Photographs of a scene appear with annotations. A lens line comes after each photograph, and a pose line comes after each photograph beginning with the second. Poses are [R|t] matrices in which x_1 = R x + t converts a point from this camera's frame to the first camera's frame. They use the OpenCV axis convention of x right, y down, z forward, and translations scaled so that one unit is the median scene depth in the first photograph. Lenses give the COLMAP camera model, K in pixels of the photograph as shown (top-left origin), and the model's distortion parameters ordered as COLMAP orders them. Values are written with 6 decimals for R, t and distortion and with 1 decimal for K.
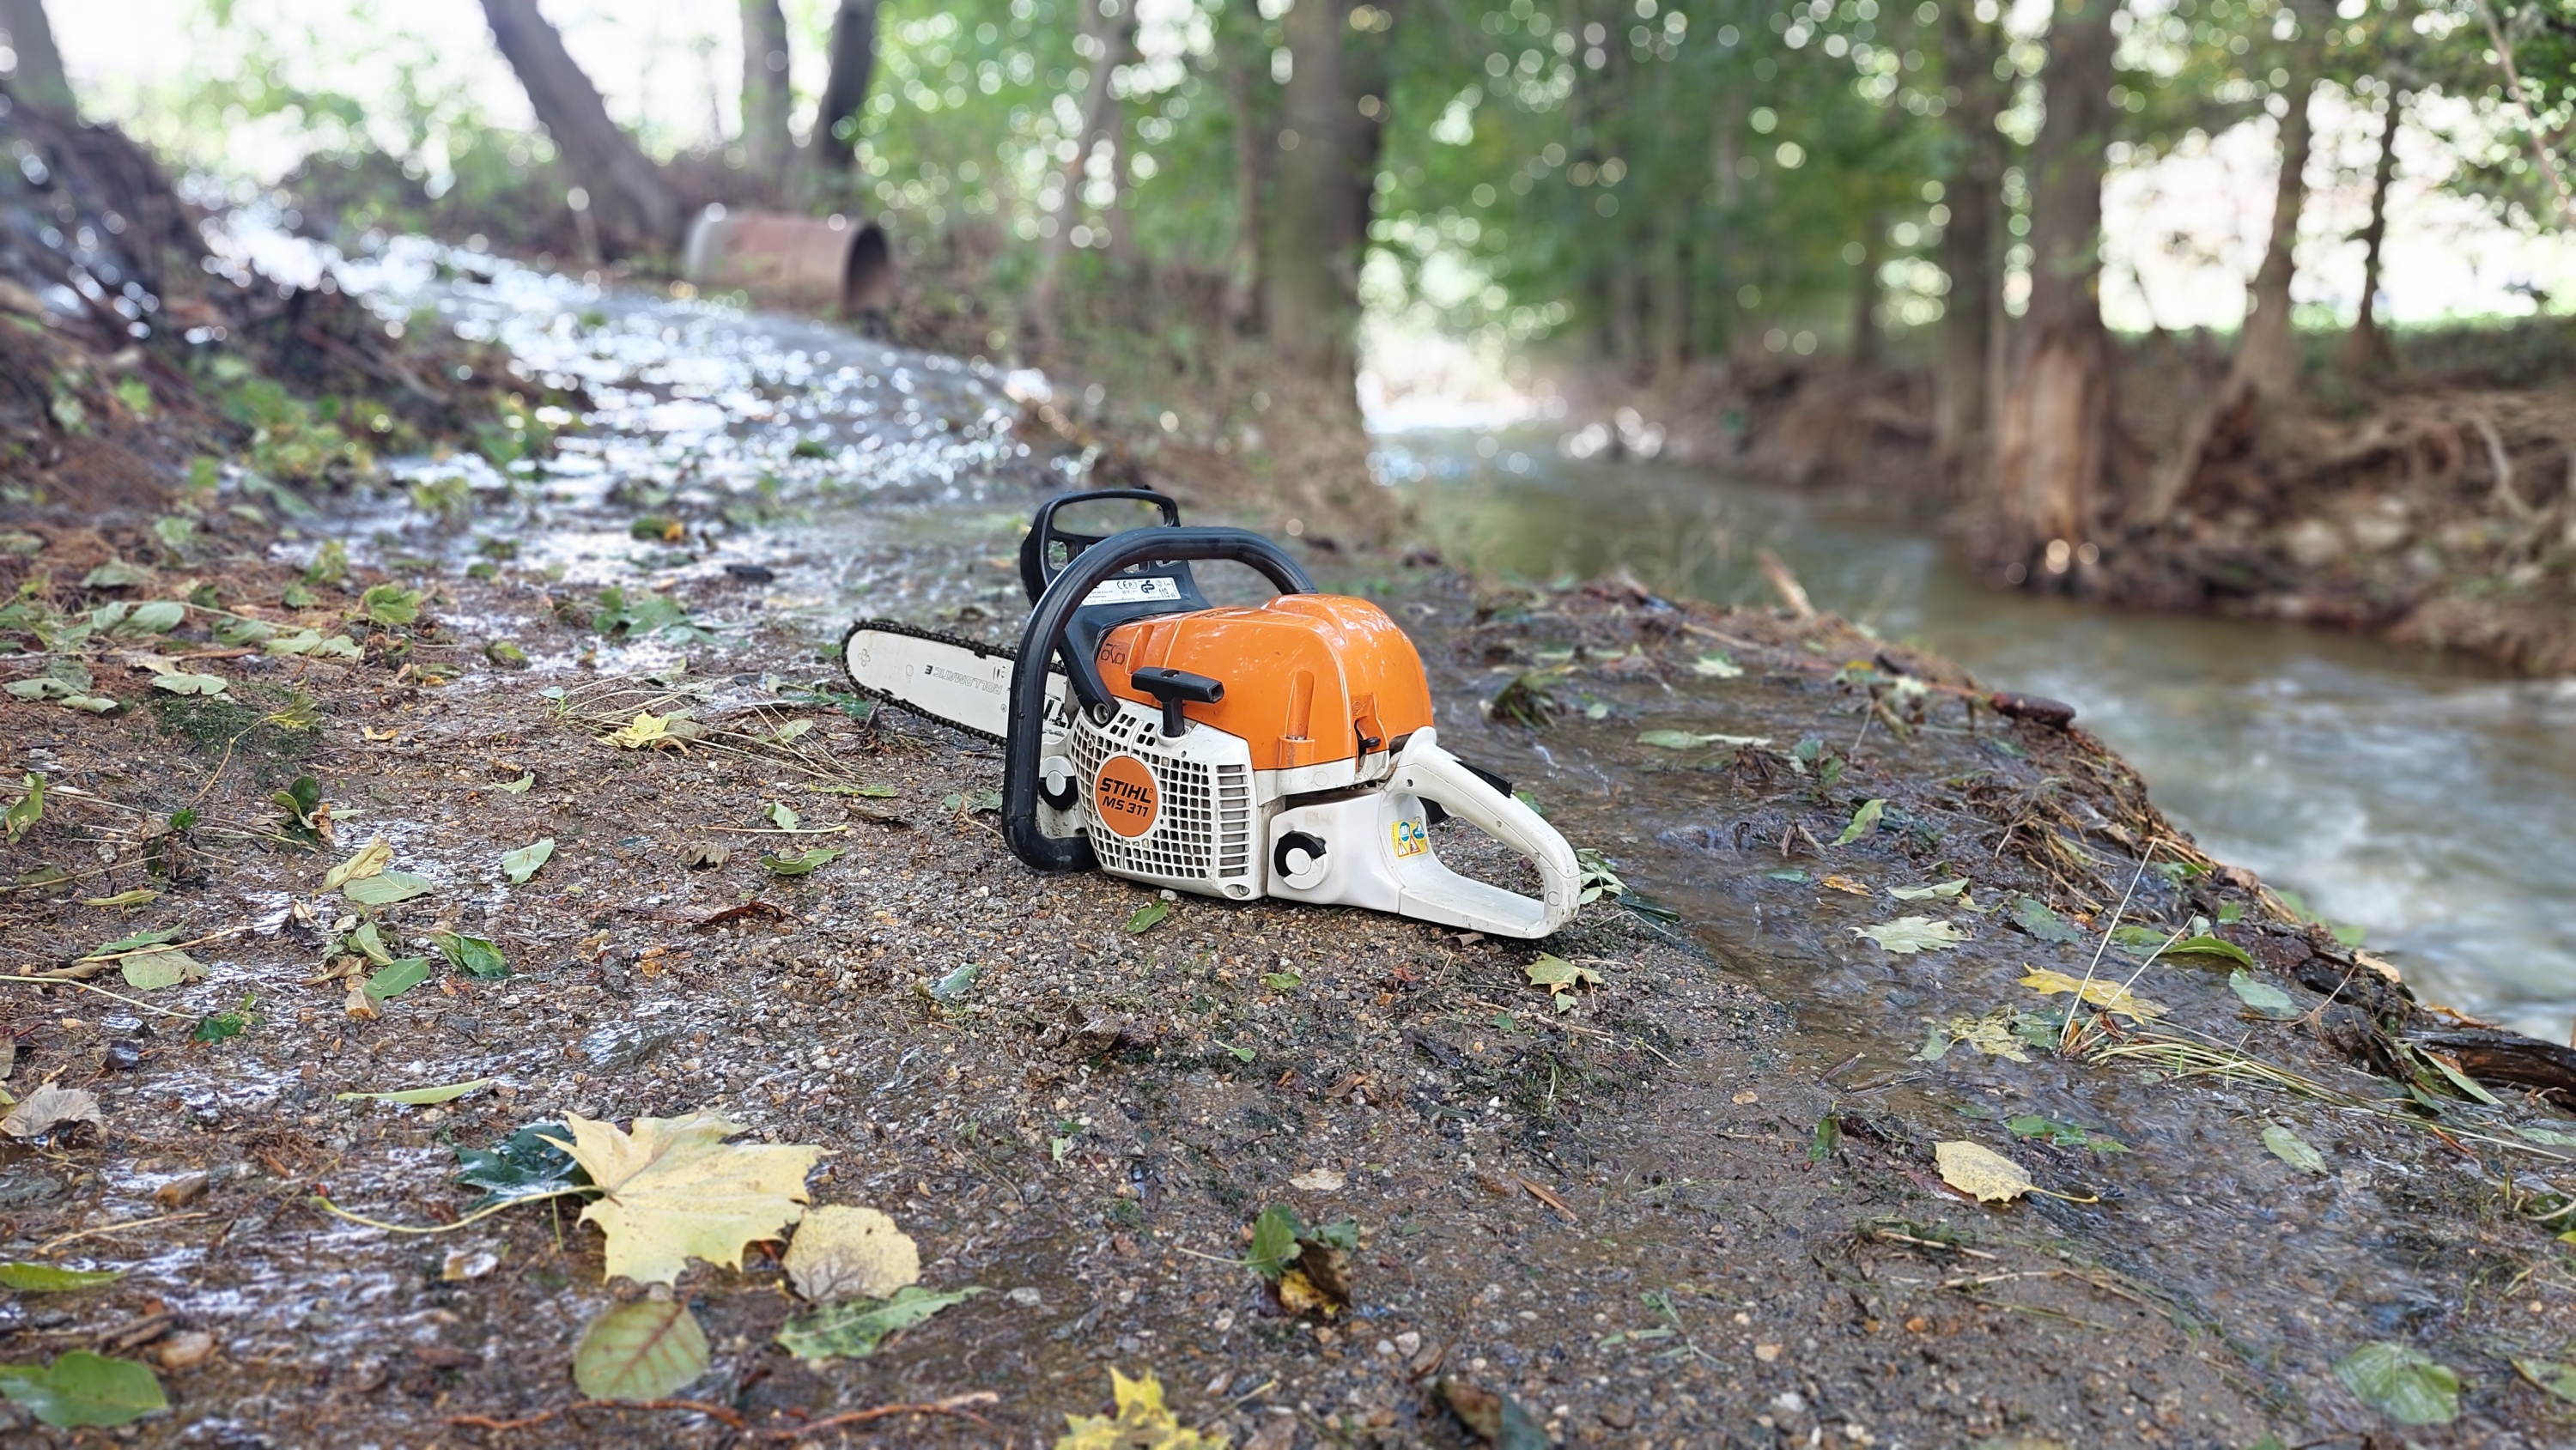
lens RADIAL K [[1802.5, 0, 1288.0], [0, 1802.5, 725.0], [0, 0, 1]] dist [0.051876, -0.046890]
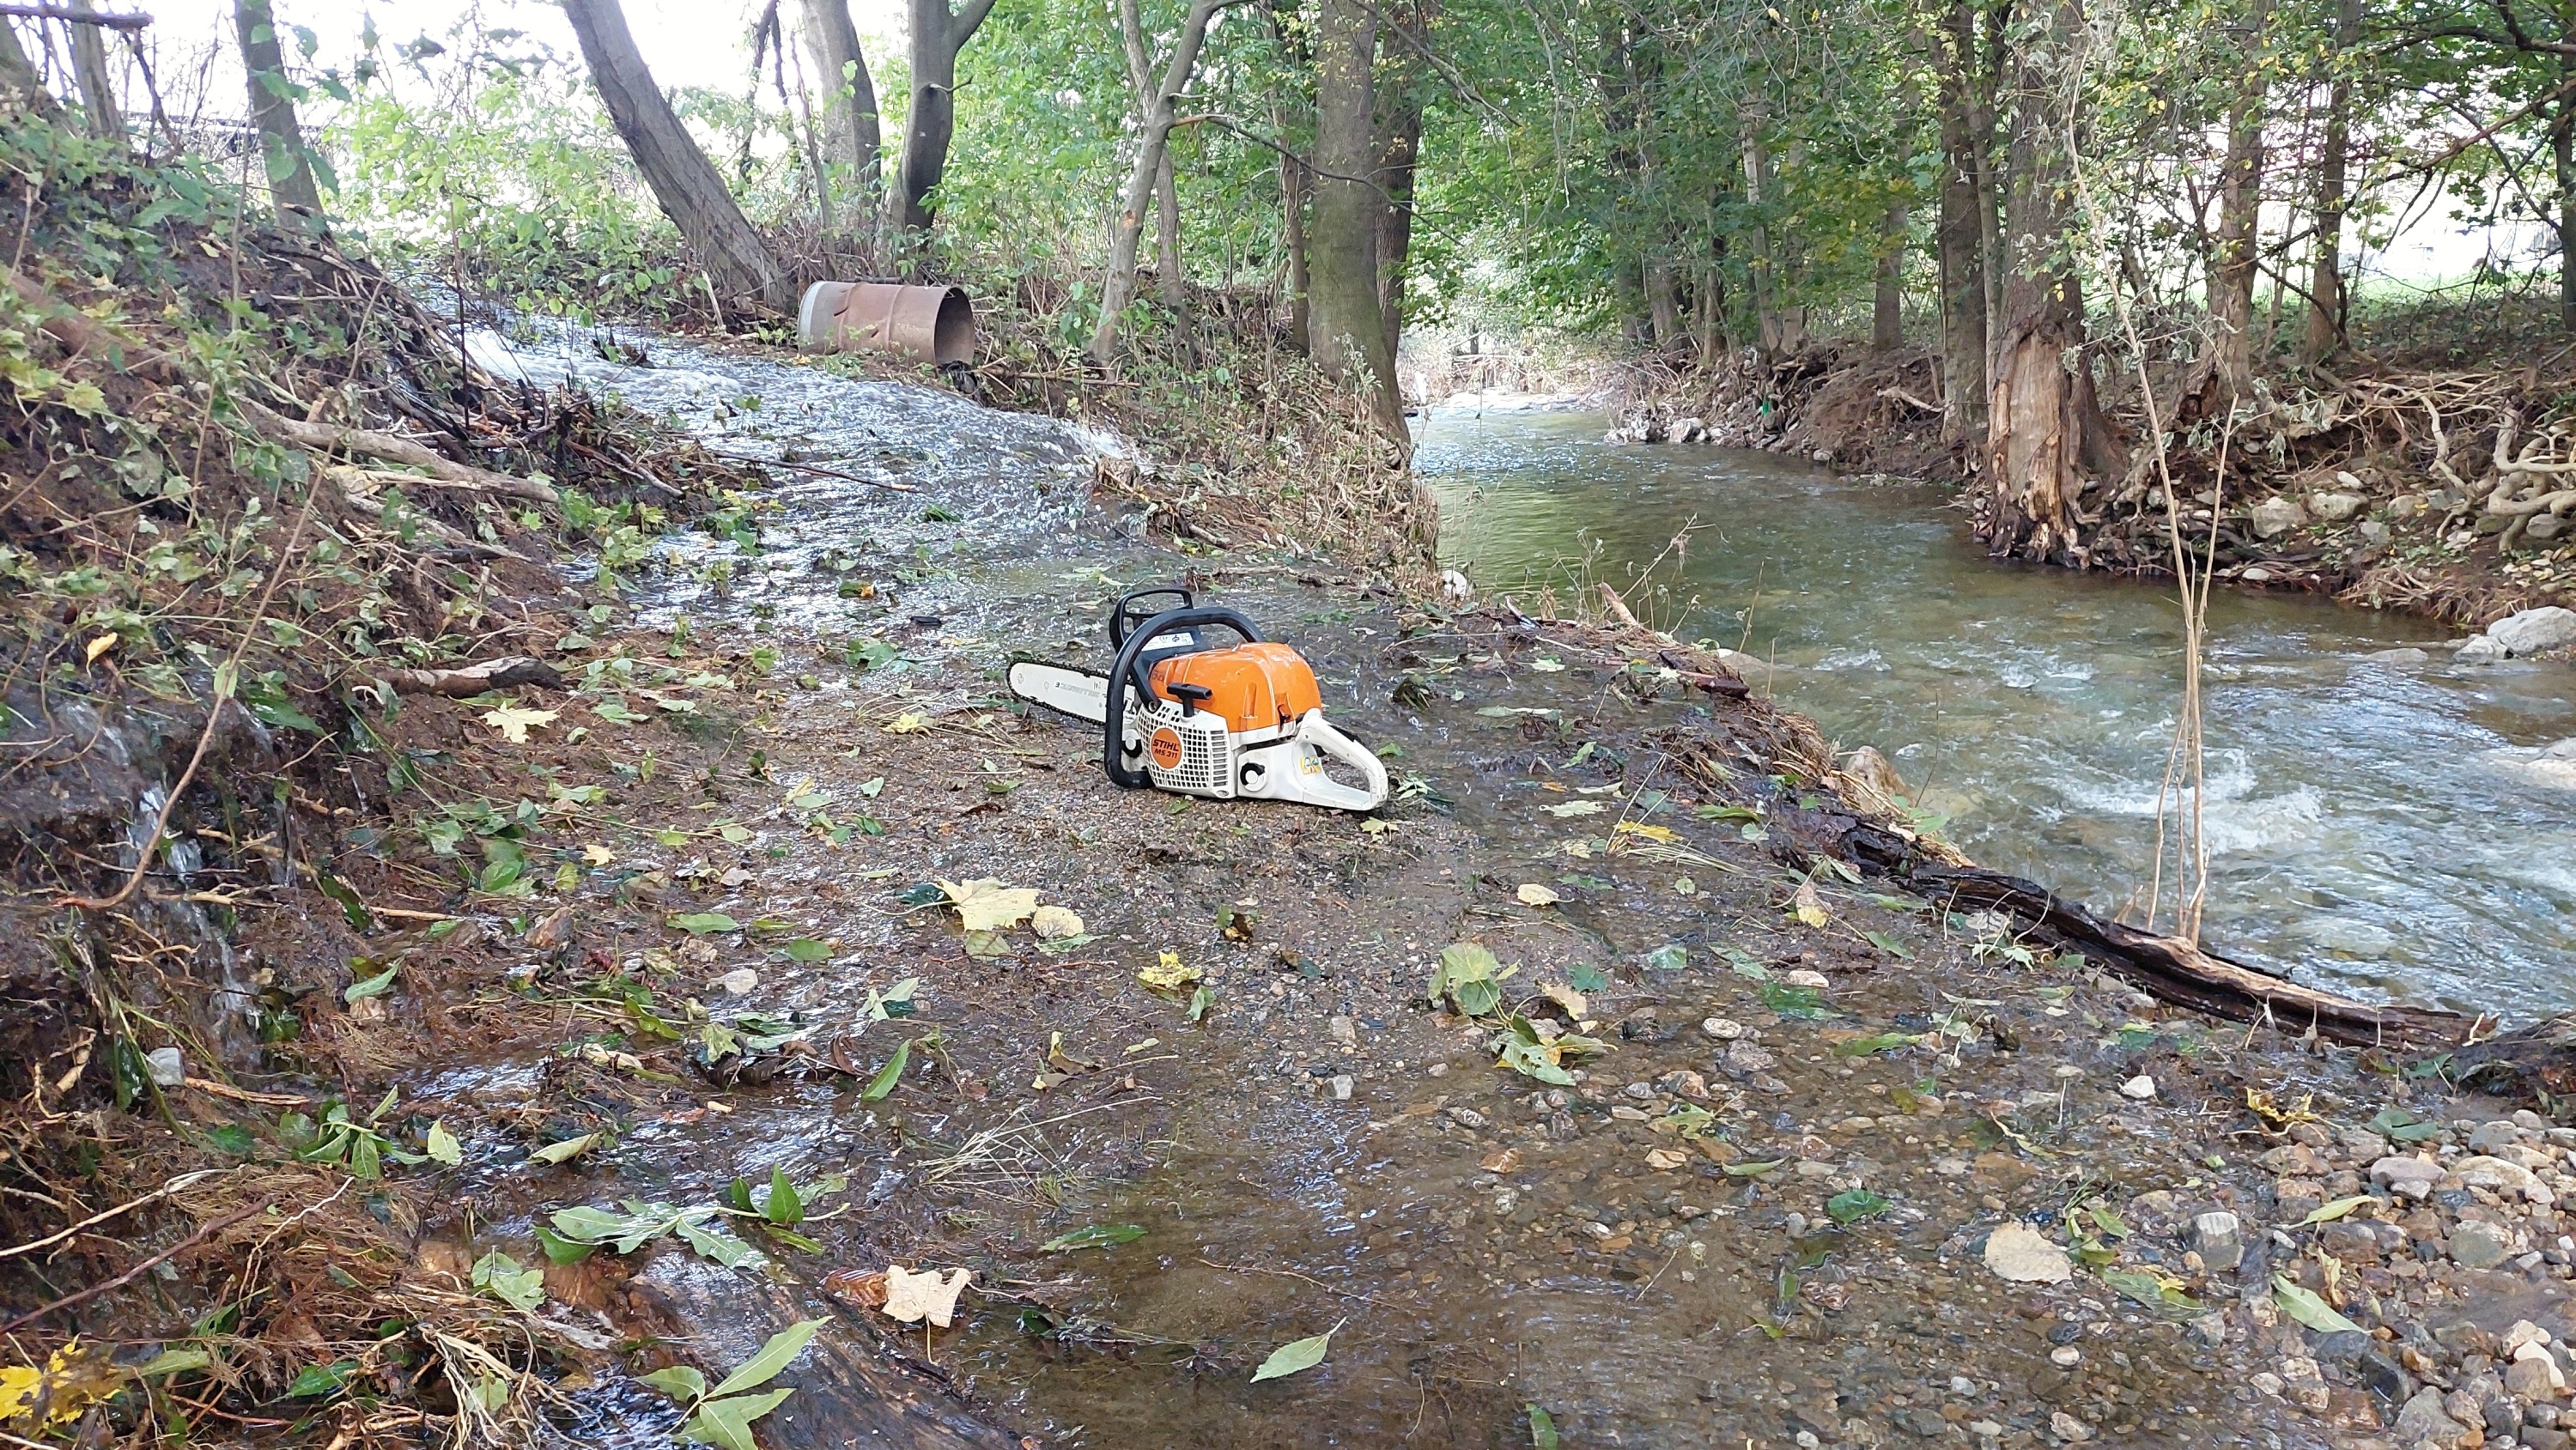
lens RADIAL K [[1802.5, 0, 1288.0], [0, 1802.5, 725.0], [0, 0, 1]] dist [0.051876, -0.046890]
pose [[0.998842, -0.029244, -0.038207, 0.099497], [0.029525, 0.999541, 0.006818, 0.003789], [0.037990, -0.007938, 0.999247, -0.805780]]
